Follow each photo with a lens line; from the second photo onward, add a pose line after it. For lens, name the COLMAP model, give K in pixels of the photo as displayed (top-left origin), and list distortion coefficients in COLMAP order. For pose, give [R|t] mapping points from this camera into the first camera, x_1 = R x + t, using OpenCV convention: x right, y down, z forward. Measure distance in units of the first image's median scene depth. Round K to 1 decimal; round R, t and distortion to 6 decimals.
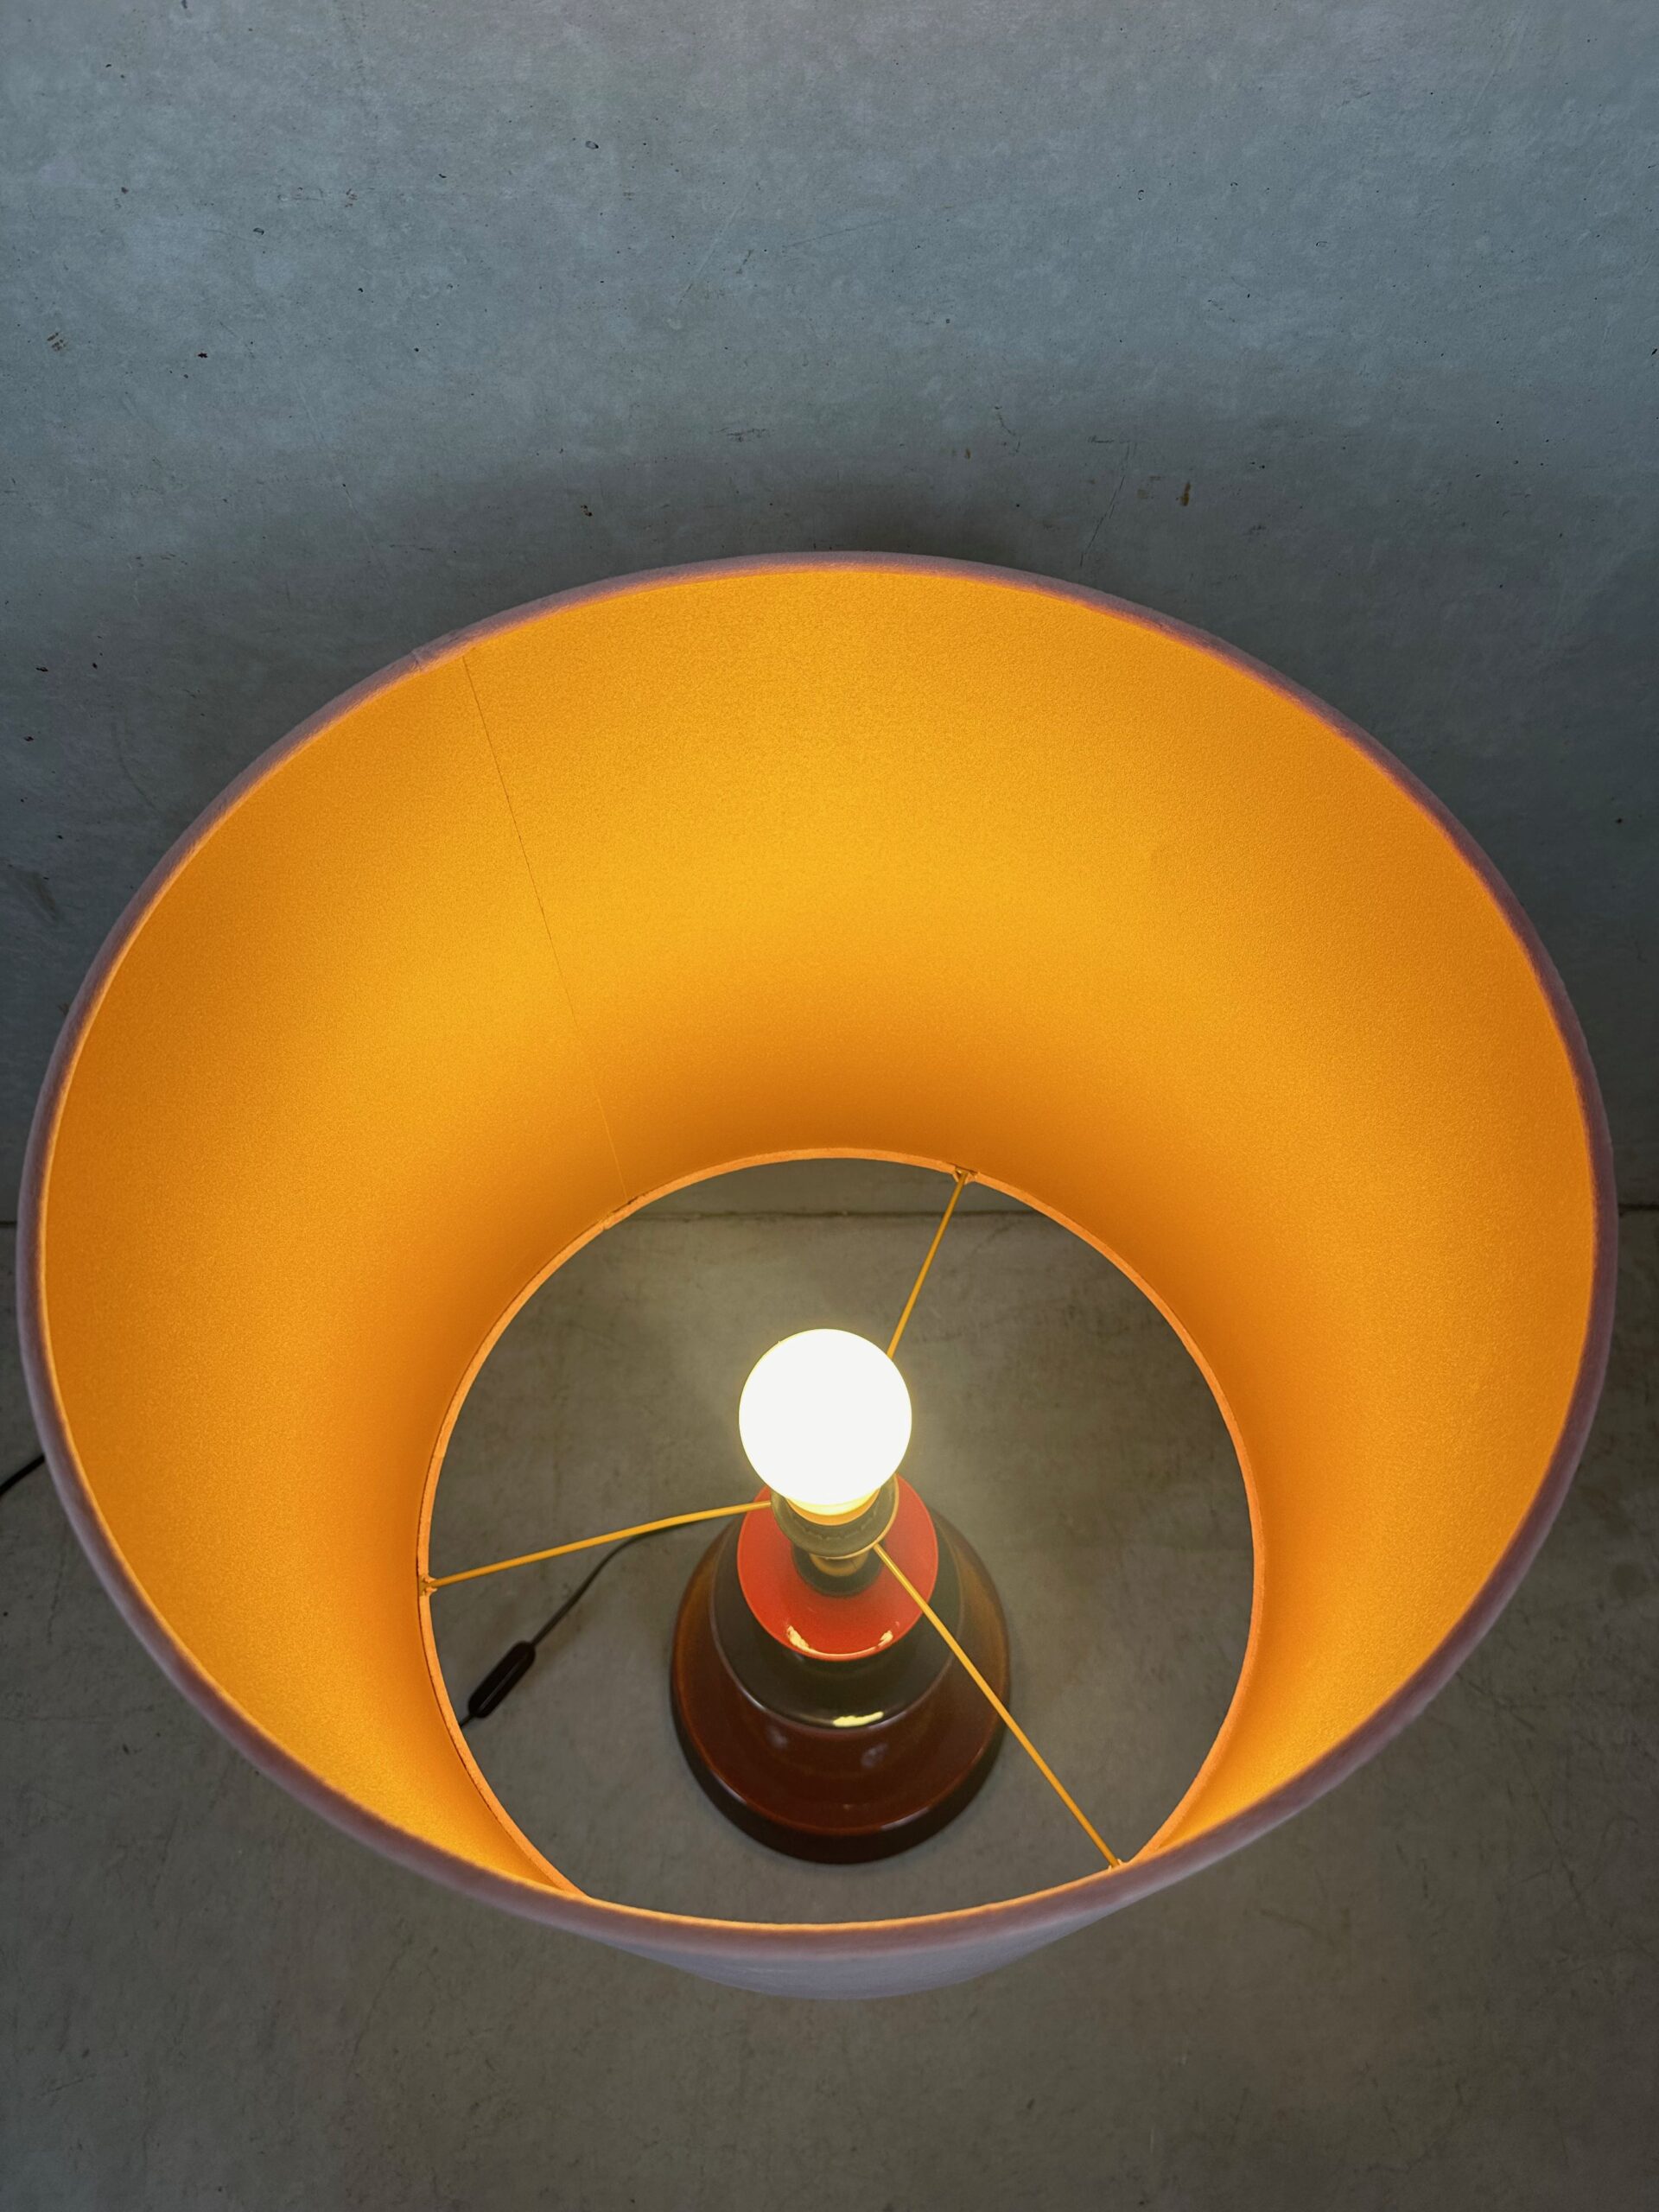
lens RADIAL K [[1557.8, 0, 834.5], [0, 1557.8, 1097.5], [0, 0, 1]] dist [0.022190, -0.036689]
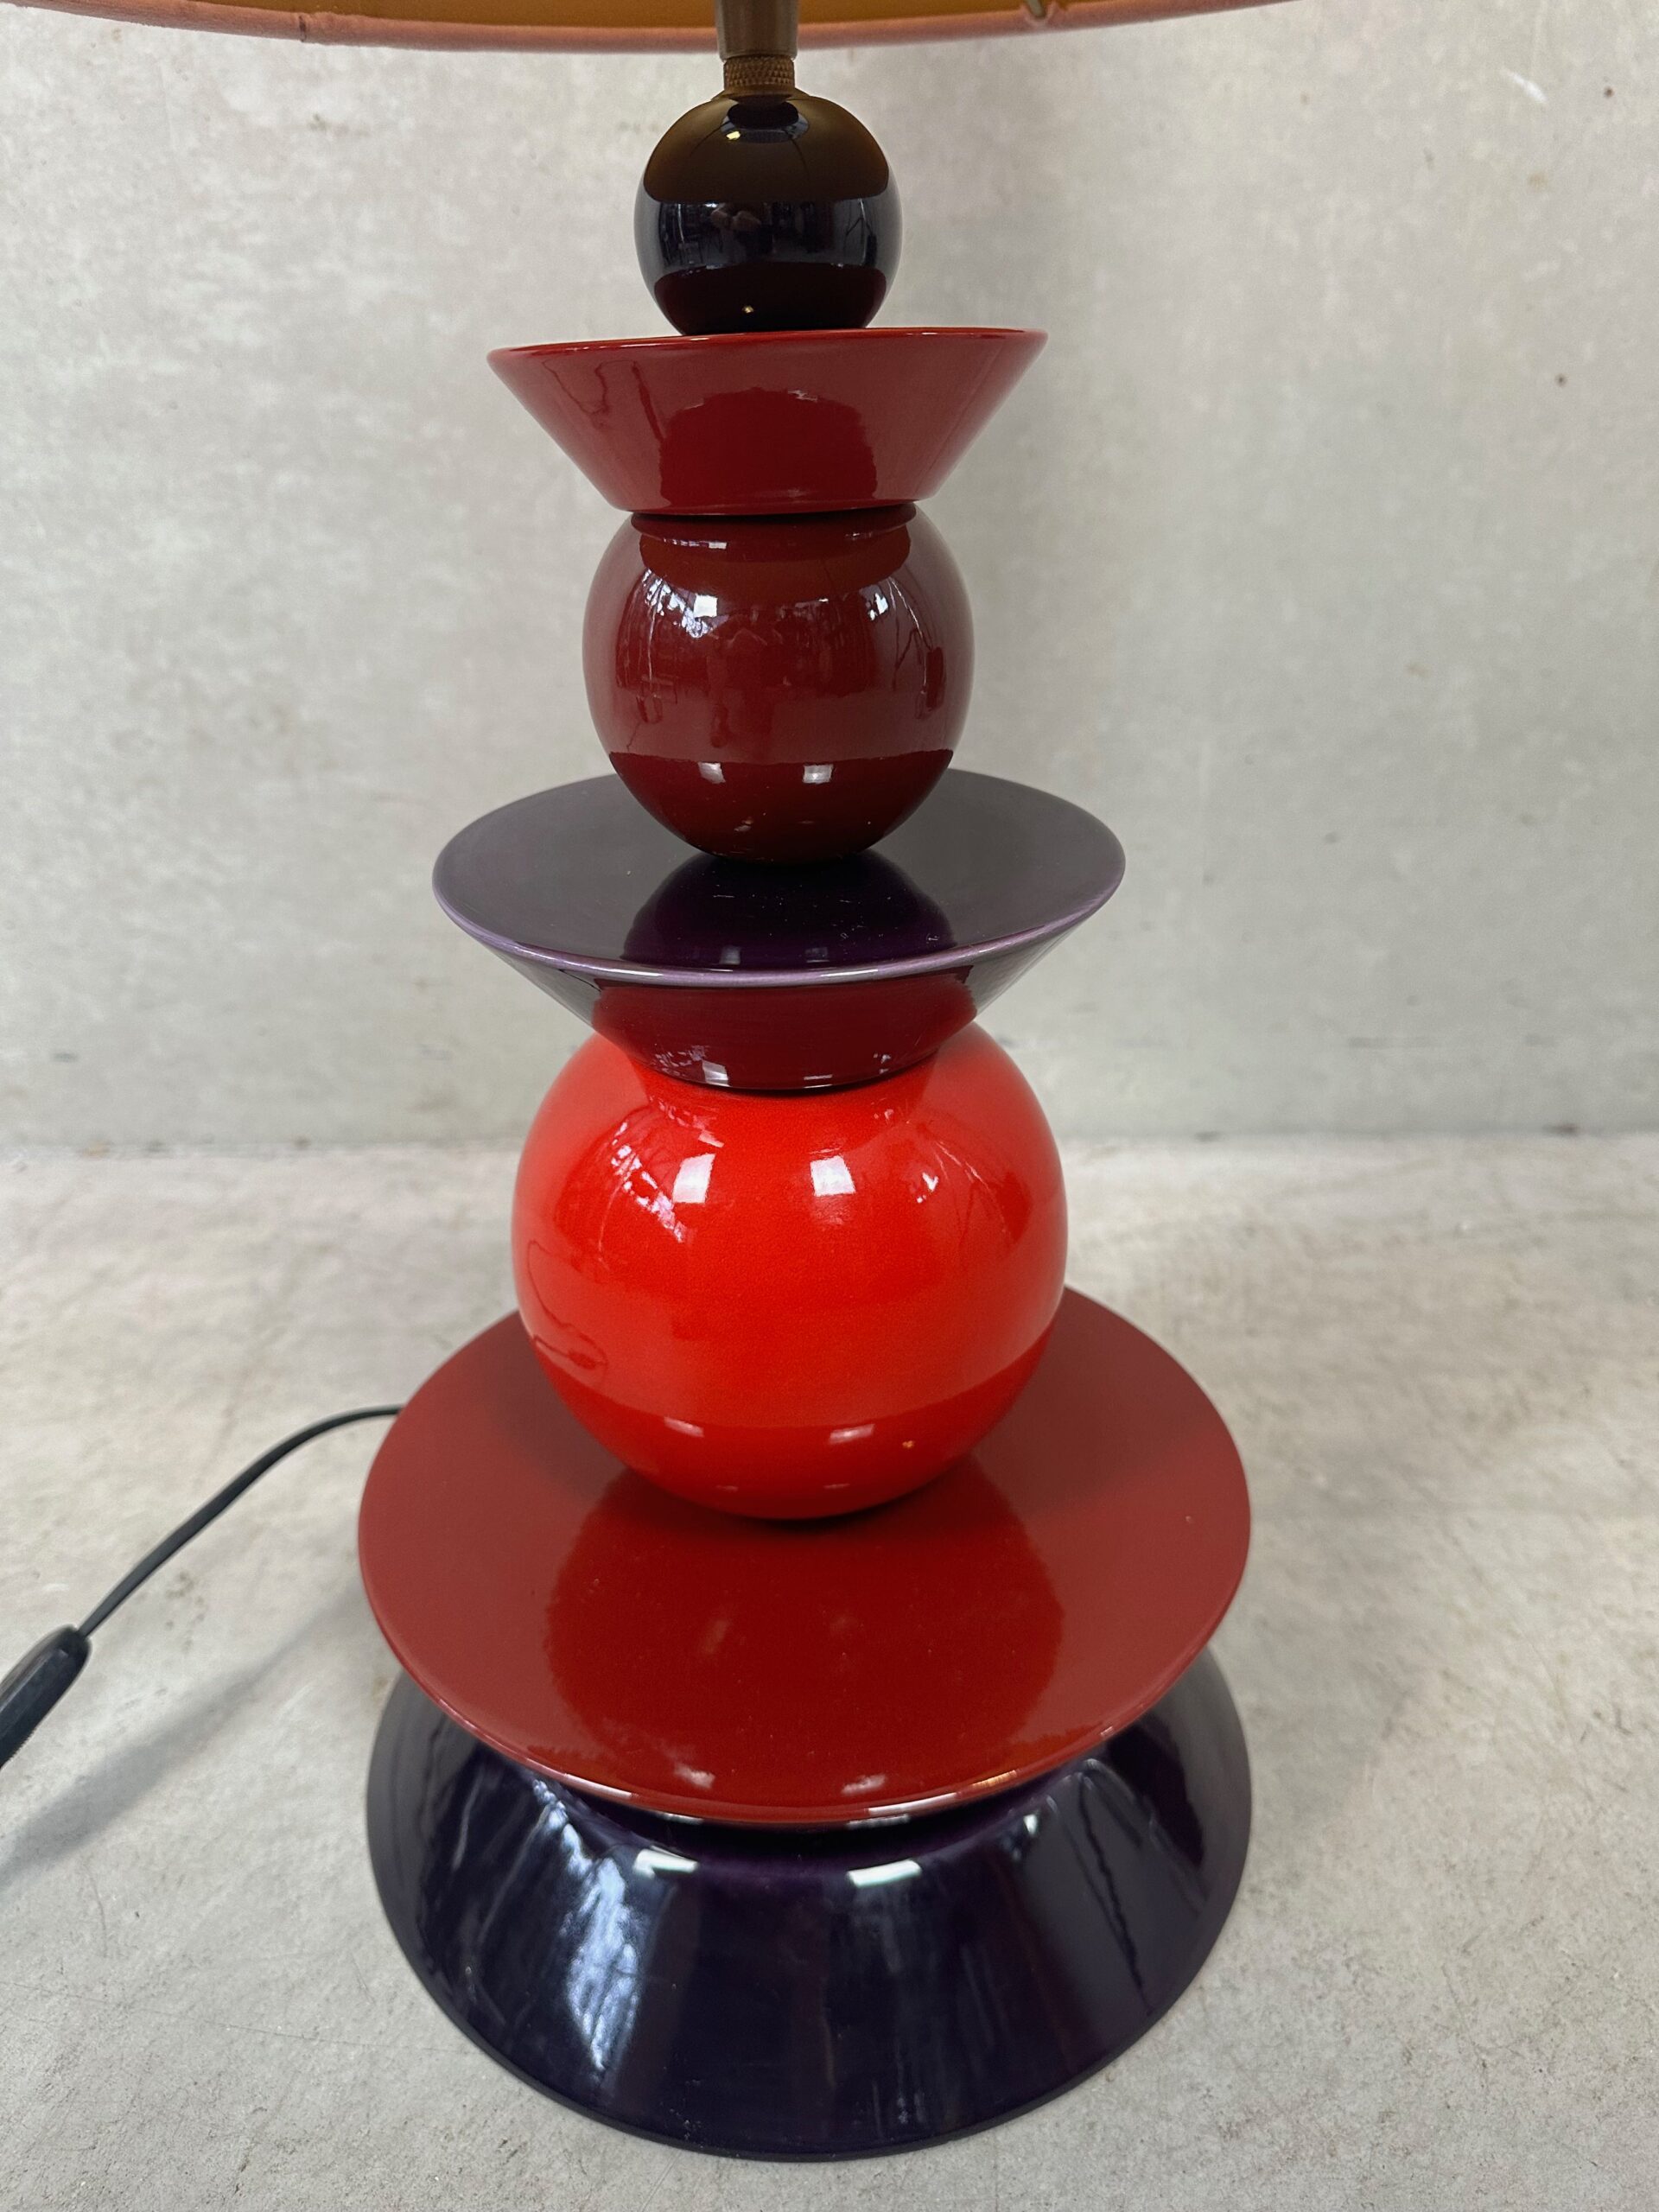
lens RADIAL K [[1557.8, 0, 808.5], [0, 1557.8, 1104.2], [0, 0, 1]] dist [0.022190, -0.036689]
pose [[0.999688, -0.005094, -0.024443, 0.016716], [-0.009541, 0.826735, -0.562511, 0.525230], [0.023073, 0.562568, 0.826429, 0.661918]]
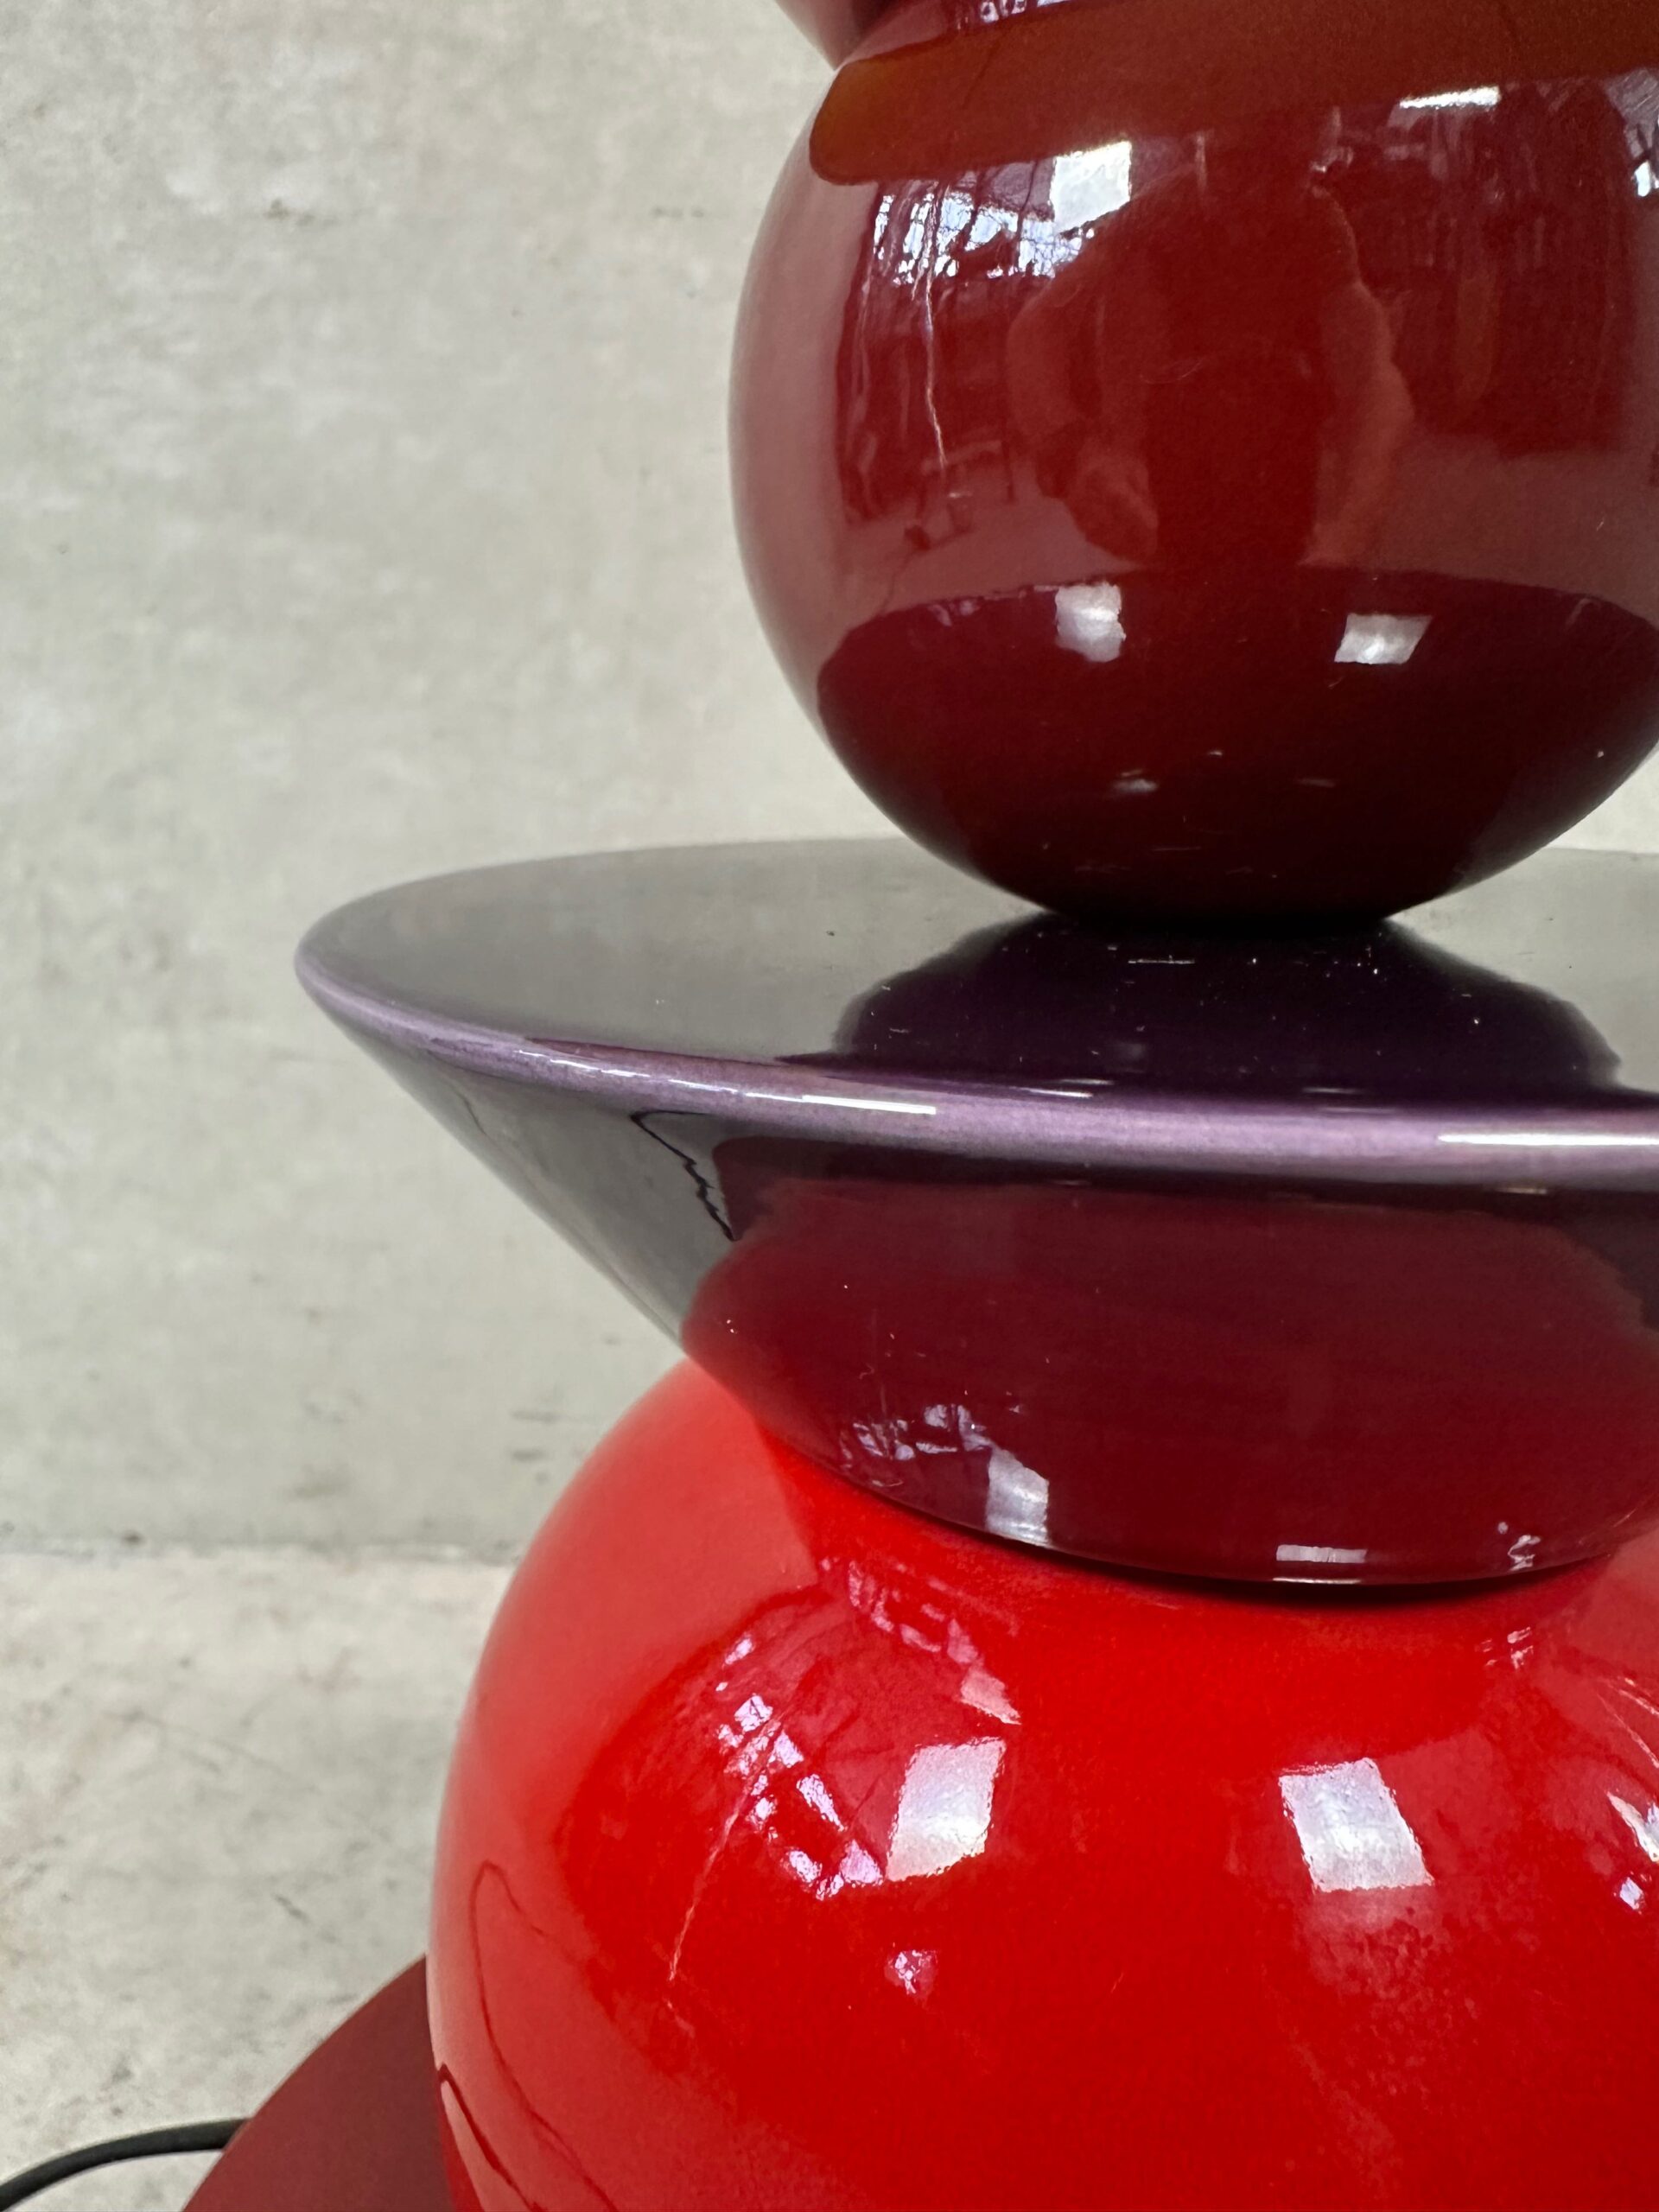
lens RADIAL K [[1562.2, 0, 612.8], [0, 1562.2, 1052.2], [0, 0, 1]] dist [-0.018852, 0.006896]
pose [[0.995465, 0.007448, -0.094841, -0.034769], [-0.076994, 0.648624, -0.757204, 0.397667], [0.055877, 0.761072, 0.646256, 0.833304]]
